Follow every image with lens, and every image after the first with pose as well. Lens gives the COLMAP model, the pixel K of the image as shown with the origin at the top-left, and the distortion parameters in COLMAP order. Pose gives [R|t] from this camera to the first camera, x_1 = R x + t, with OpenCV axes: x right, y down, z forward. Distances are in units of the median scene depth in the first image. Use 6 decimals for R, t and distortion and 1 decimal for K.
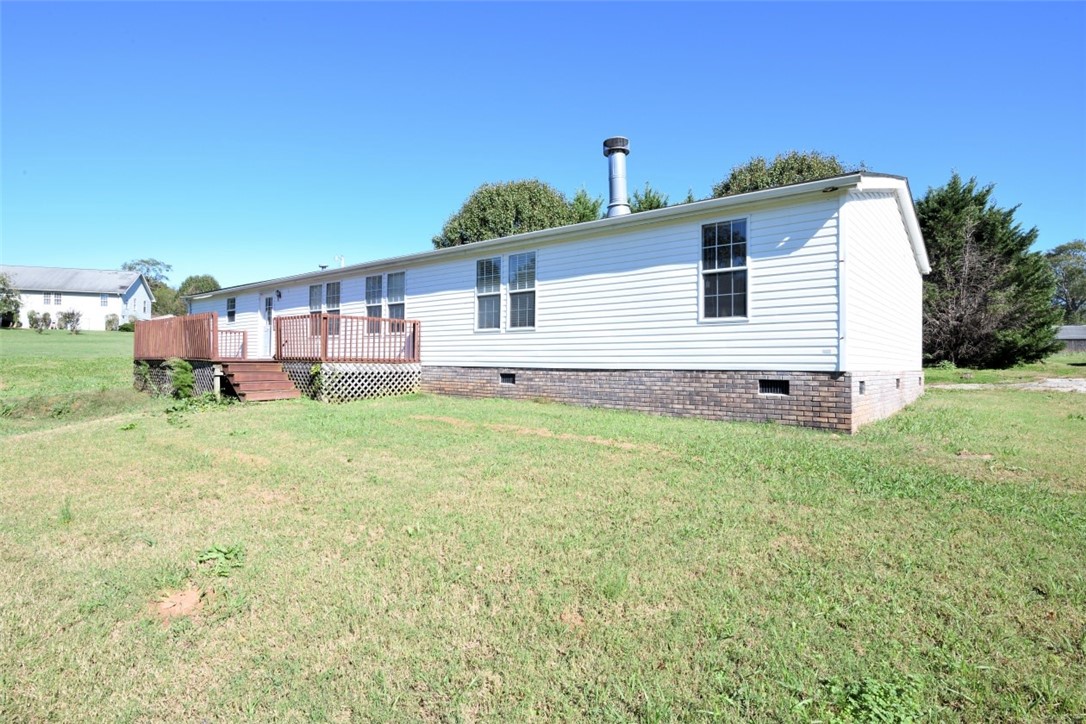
lens RADIAL K [[605.8, 0, 543.0], [0, 605.8, 362.0], [0, 0, 1]] dist [0.000525, -0.000058]
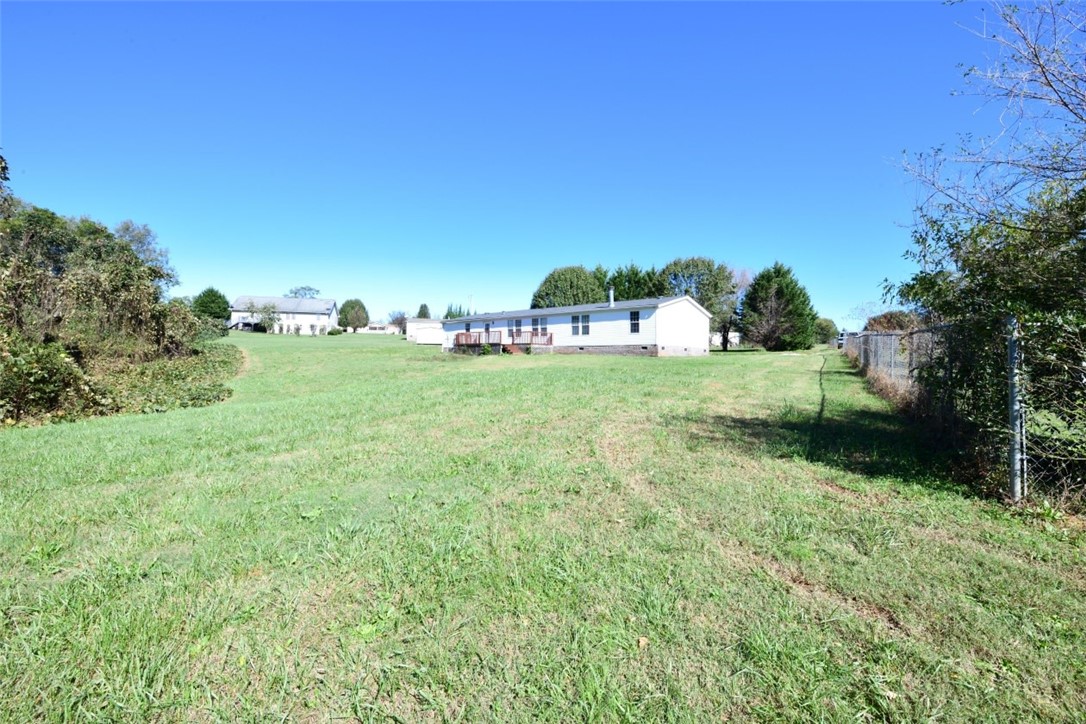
lens RADIAL K [[470.7, 0, 543.0], [0, 470.7, 362.0], [0, 0, 1]] dist [-0.000060, 0.000001]
pose [[0.998882, 0.002058, -0.047238, -0.131027], [-0.001665, 0.999964, 0.008353, 0.070713], [0.047253, -0.008265, 0.998849, -1.574976]]
